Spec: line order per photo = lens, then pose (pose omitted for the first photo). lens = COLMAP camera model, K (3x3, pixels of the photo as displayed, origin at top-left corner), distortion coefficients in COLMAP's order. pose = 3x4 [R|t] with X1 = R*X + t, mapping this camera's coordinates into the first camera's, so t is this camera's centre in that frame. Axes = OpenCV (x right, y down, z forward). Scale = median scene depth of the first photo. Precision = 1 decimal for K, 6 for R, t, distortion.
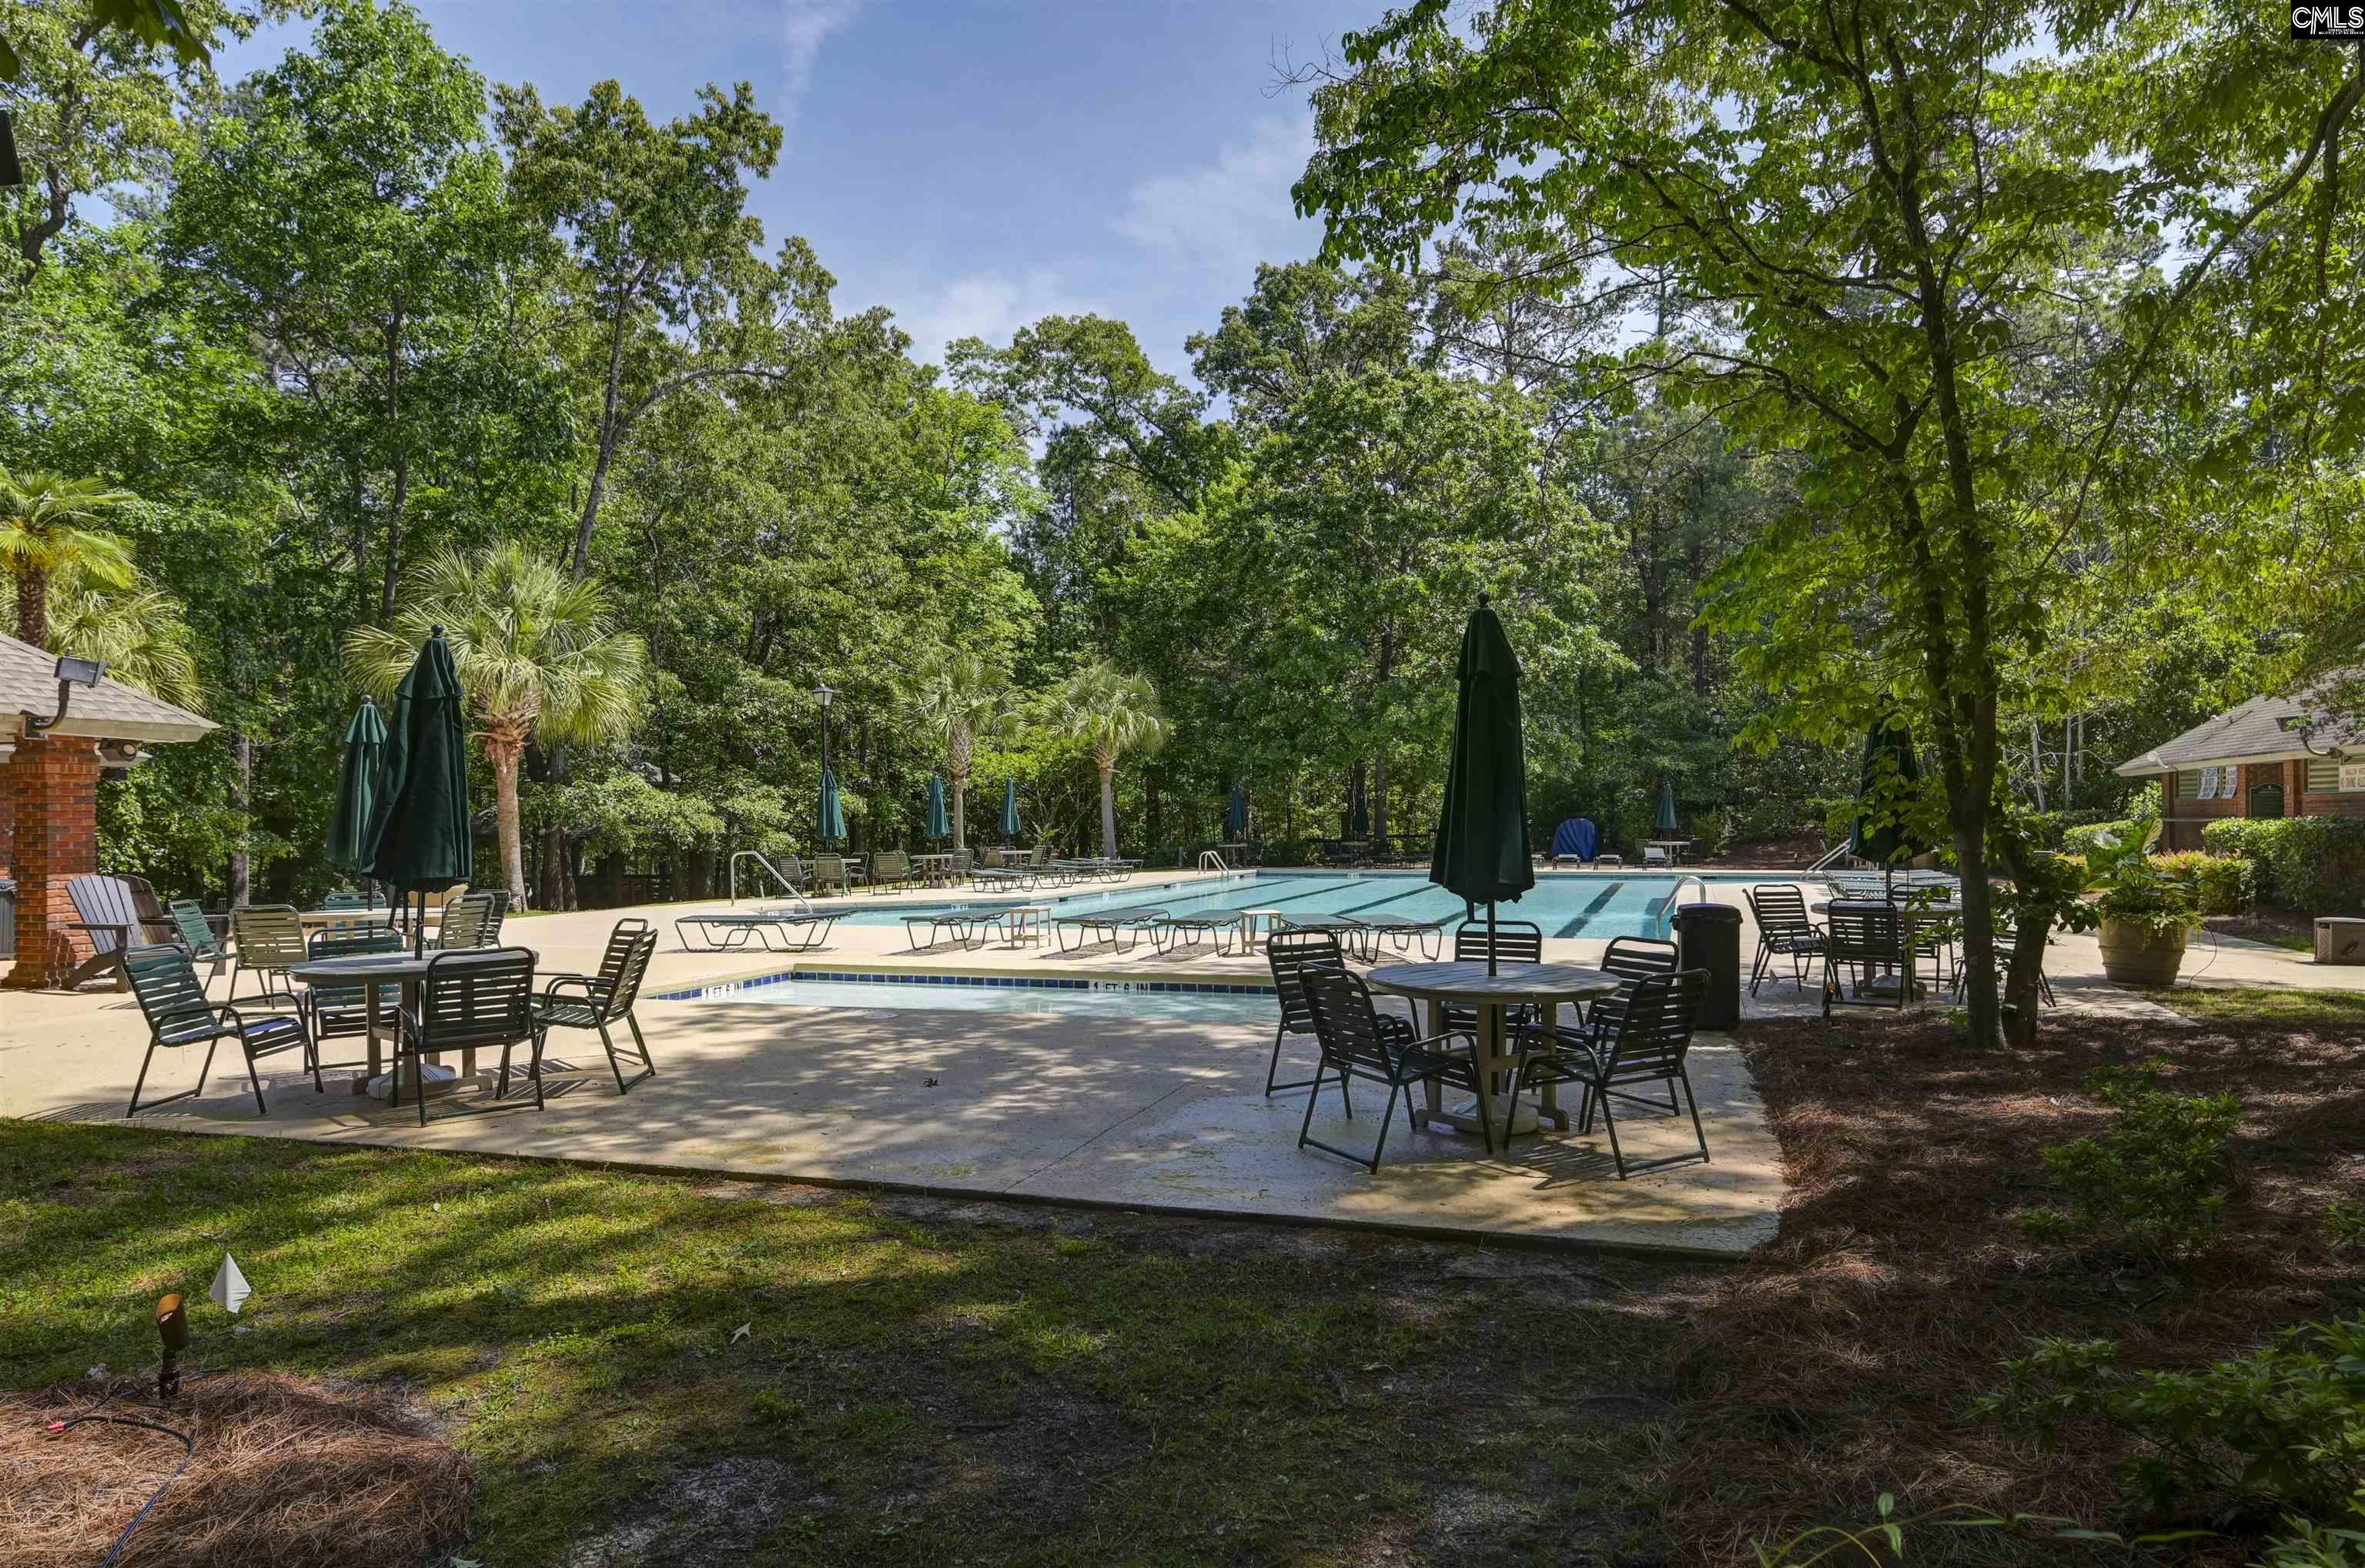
lens RADIAL K [[1430.6, 0, 1184.4], [0, 1430.6, 807.9], [0, 0, 1]] dist [0.018464, -0.003159]
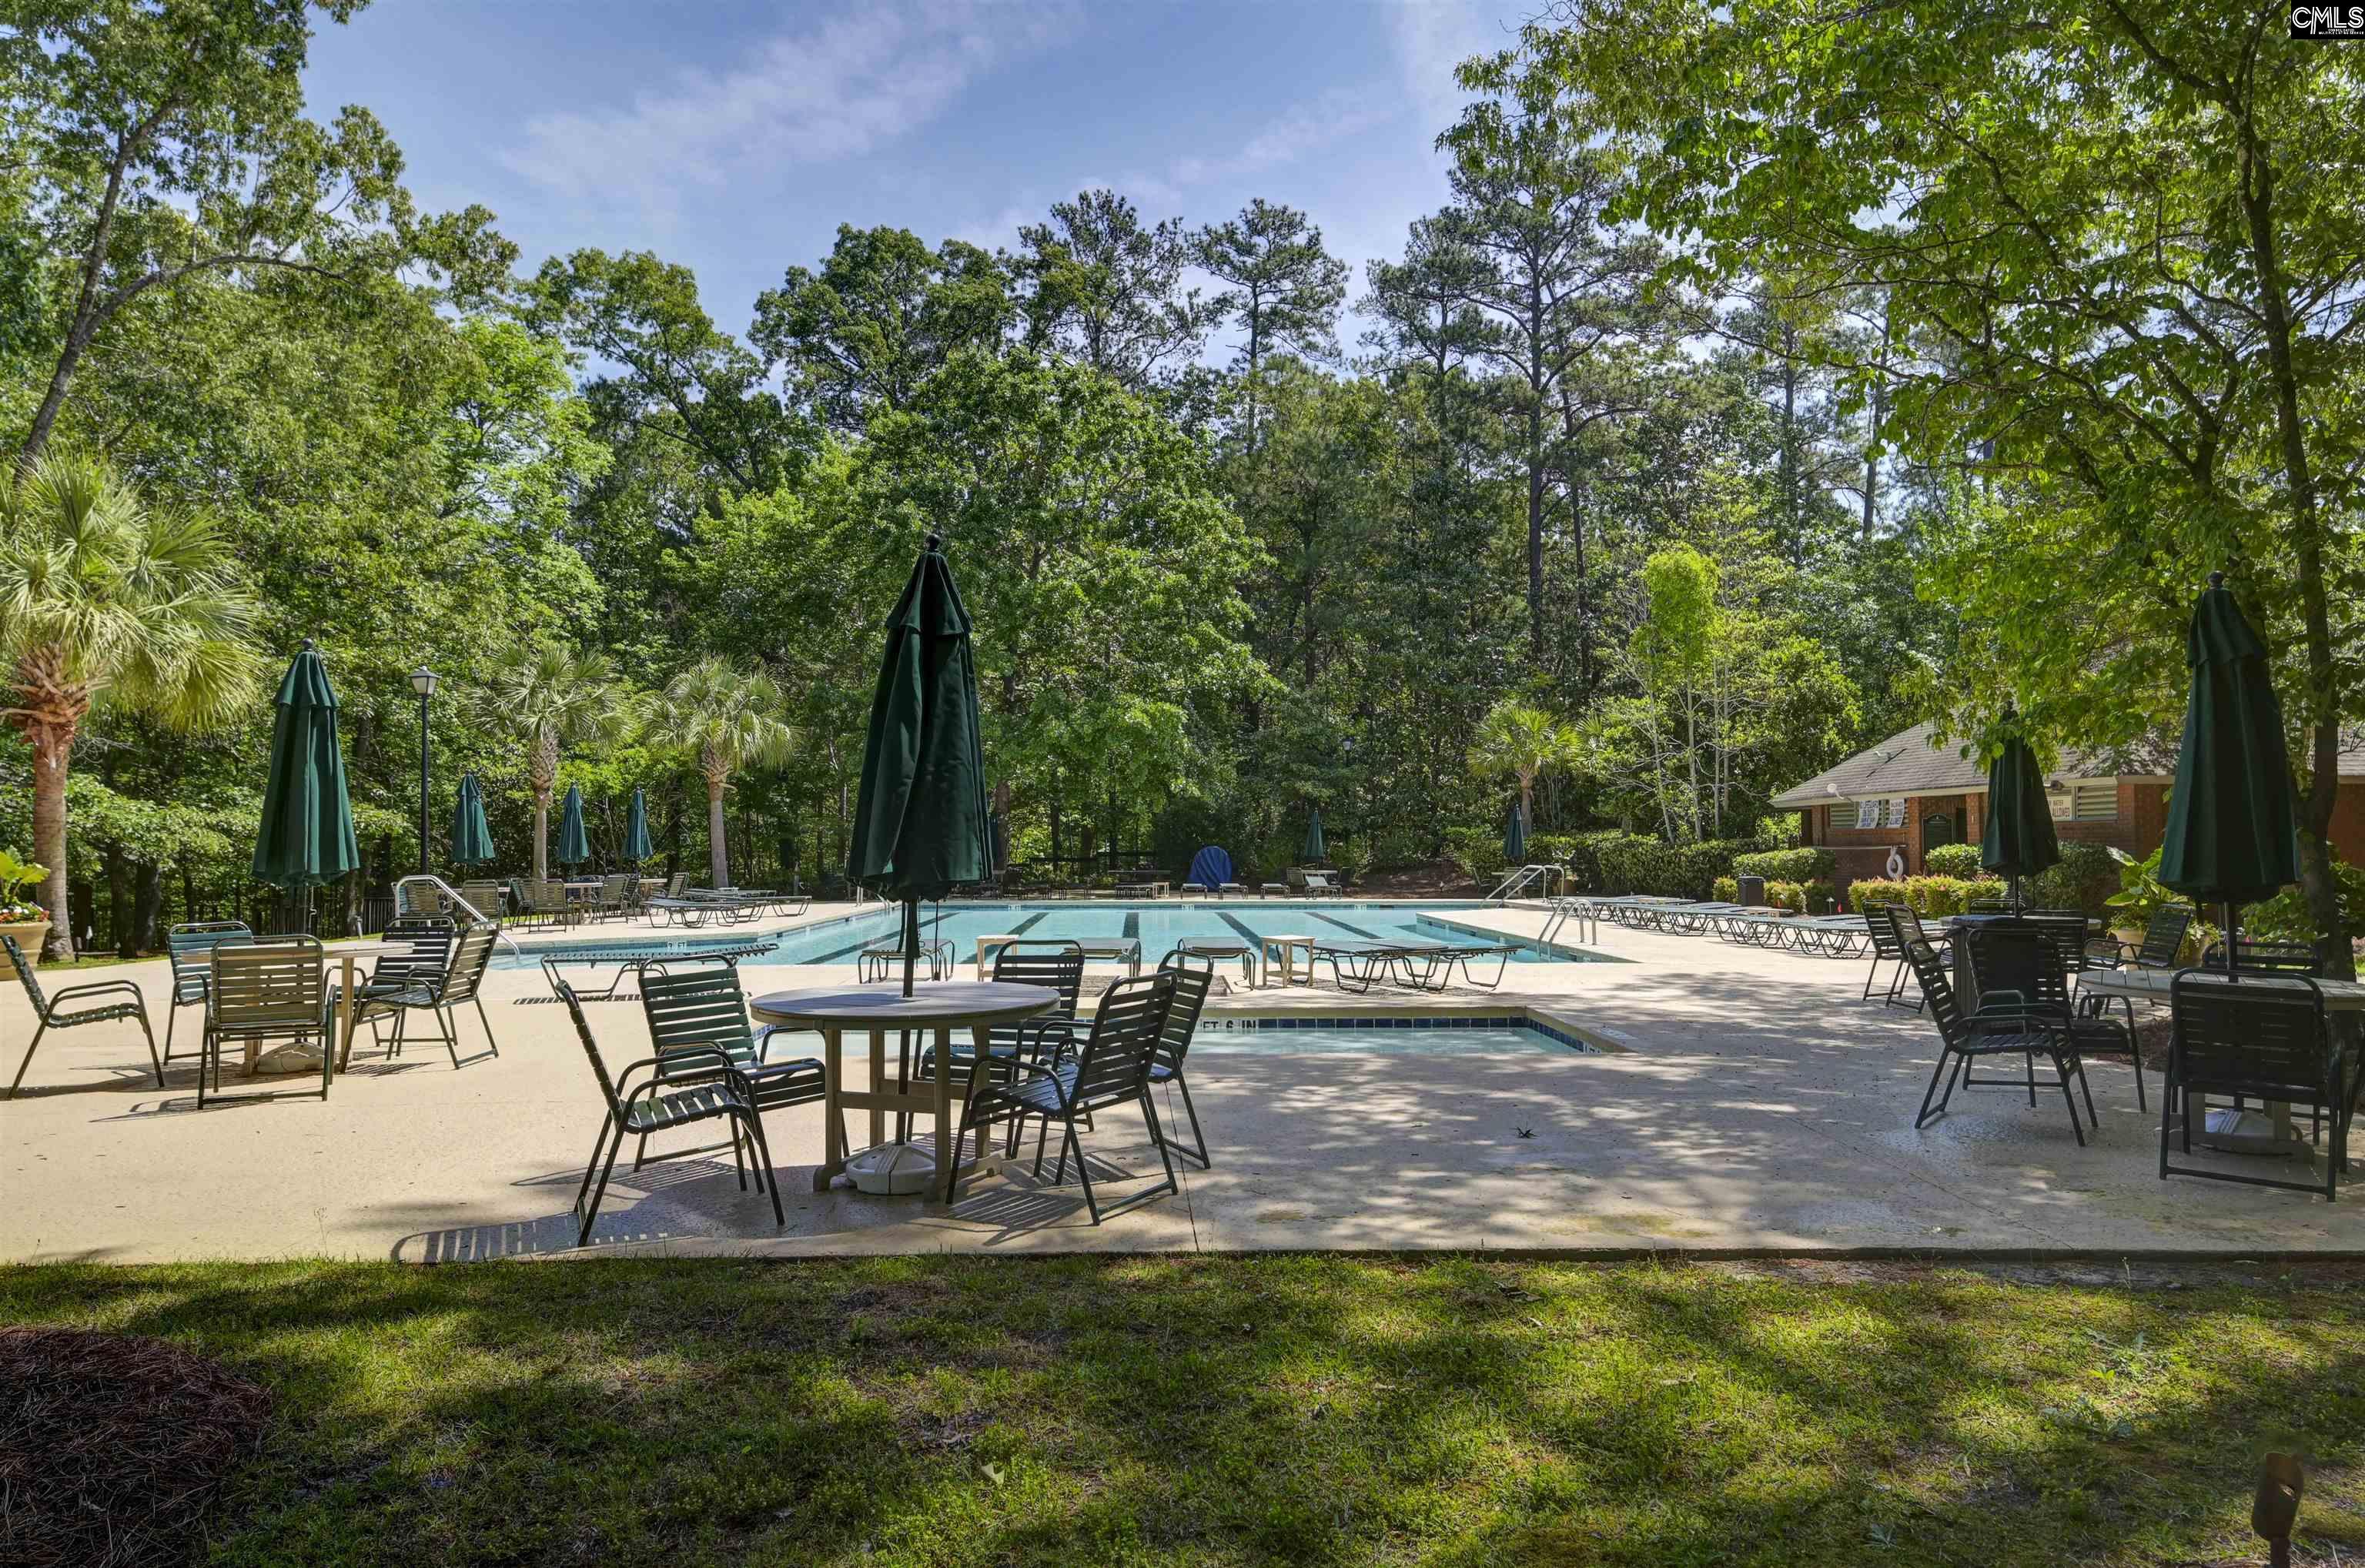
lens RADIAL K [[1562.2, 0, 1183.6], [0, 1562.2, 779.1], [0, 0, 1]] dist [0.026073, -0.001514]
pose [[0.944361, 0.021027, 0.328237, -0.103530], [-0.008912, 0.999224, -0.038368, 0.004019], [-0.328789, 0.033308, 0.943816, 0.033134]]
